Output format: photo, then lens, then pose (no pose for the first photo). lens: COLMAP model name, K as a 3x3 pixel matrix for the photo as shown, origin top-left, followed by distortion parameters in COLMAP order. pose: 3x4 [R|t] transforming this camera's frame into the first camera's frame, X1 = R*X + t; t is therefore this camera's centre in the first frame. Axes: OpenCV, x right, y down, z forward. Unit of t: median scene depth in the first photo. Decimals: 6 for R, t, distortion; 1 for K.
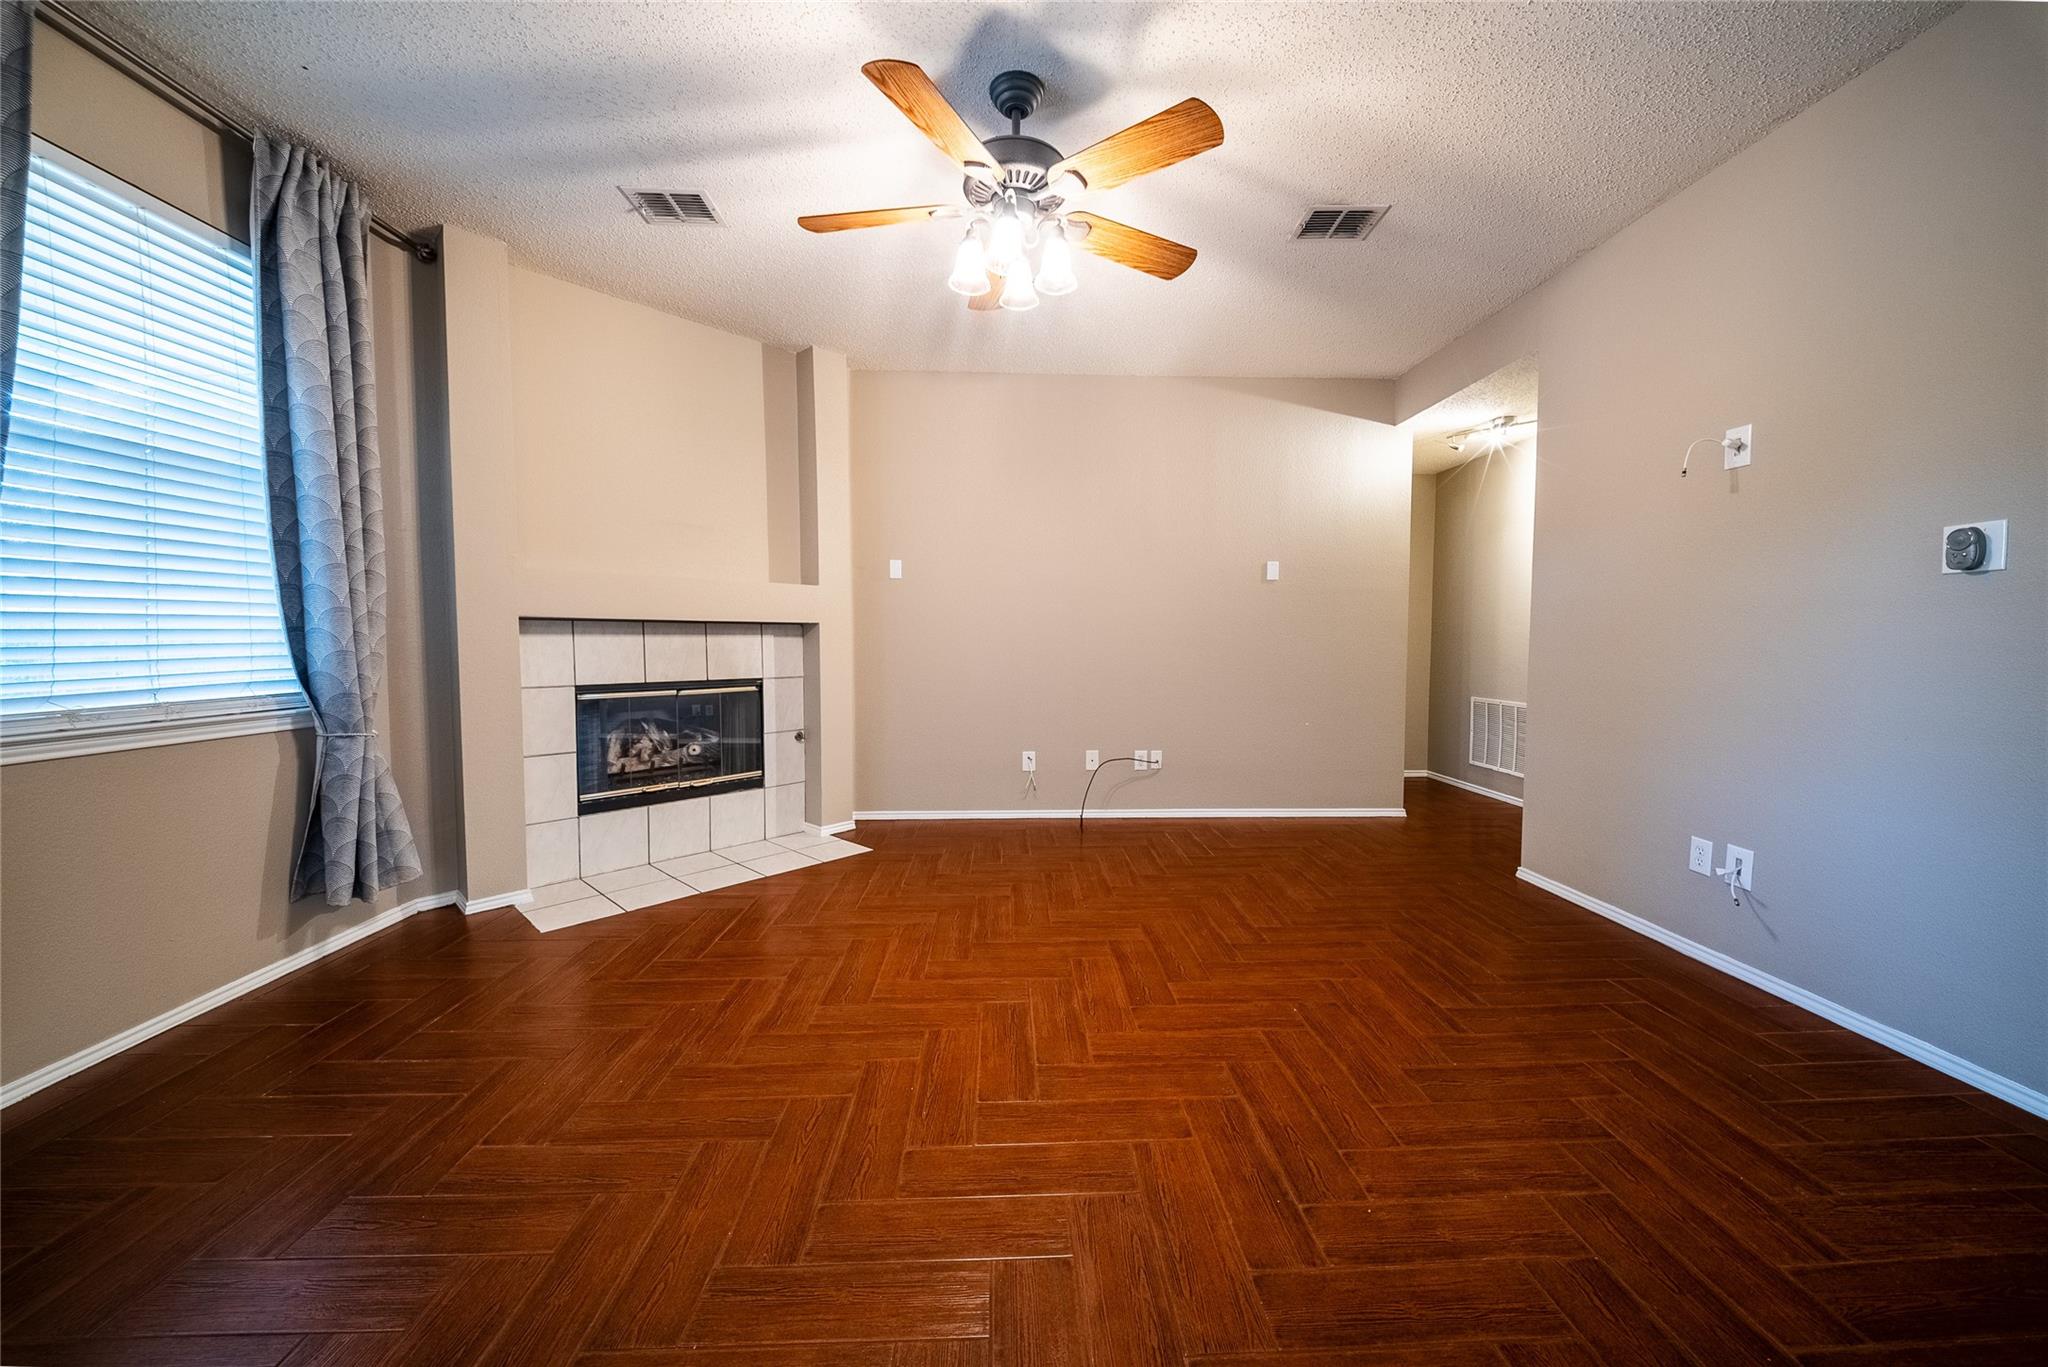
lens RADIAL K [[731.3, 0, 1035.1], [0, 731.3, 675.8], [0, 0, 1]] dist [0.009649, -0.006507]
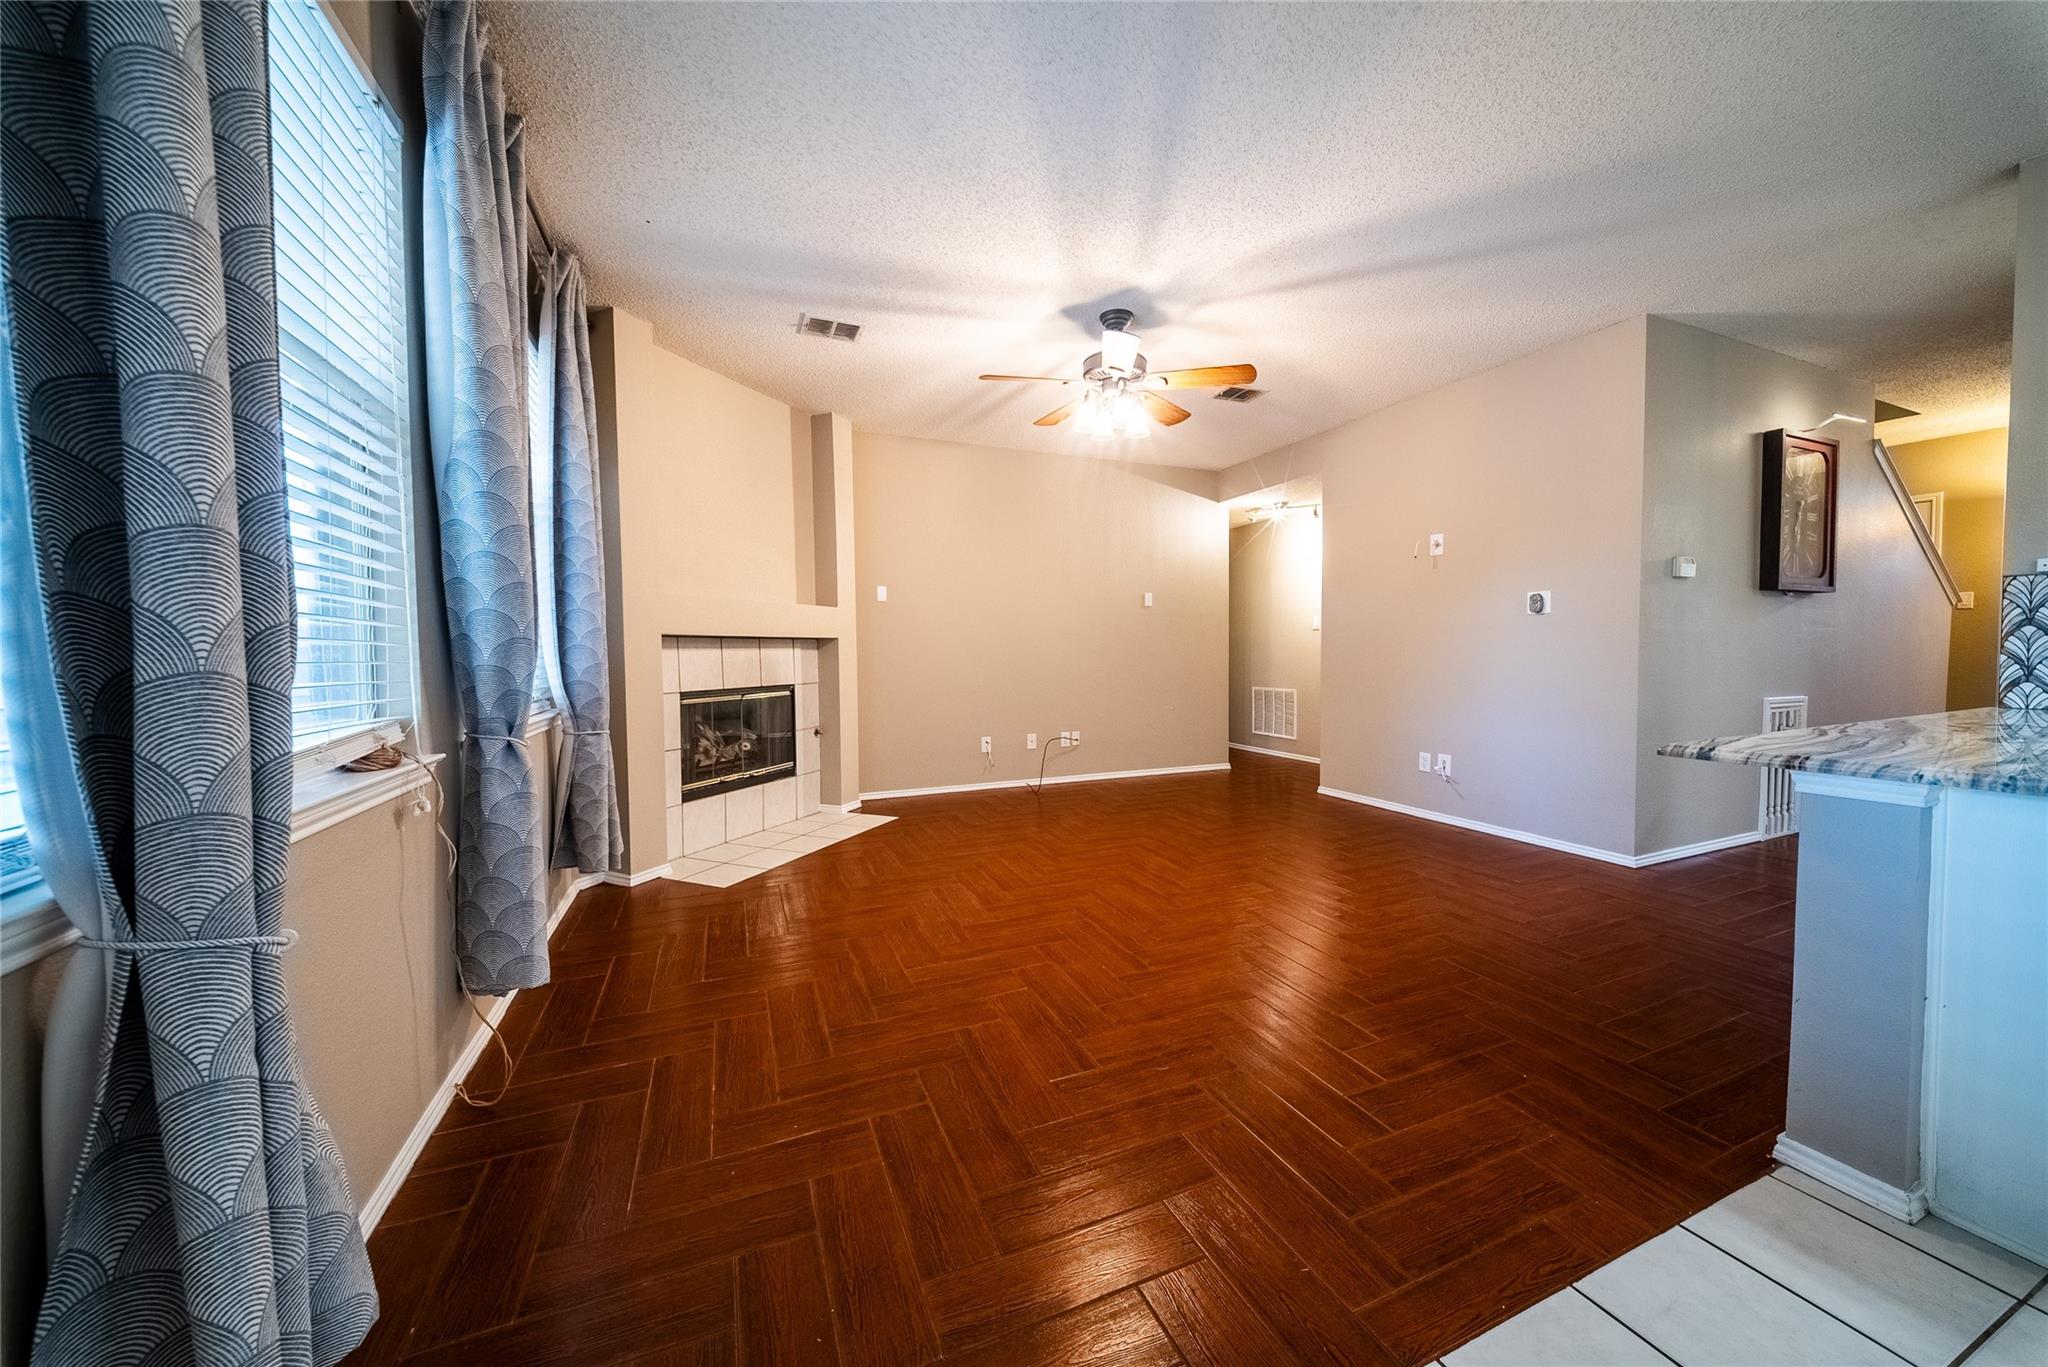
lens RADIAL K [[716.1, 0, 1017.9], [0, 716.1, 676.7], [0, 0, 1]] dist [0.012497, -0.000013]
pose [[0.939043, -0.022372, 0.343070, -0.509662], [0.026934, 0.999601, -0.008540, 0.012980], [-0.342742, 0.017259, 0.939271, -0.270588]]
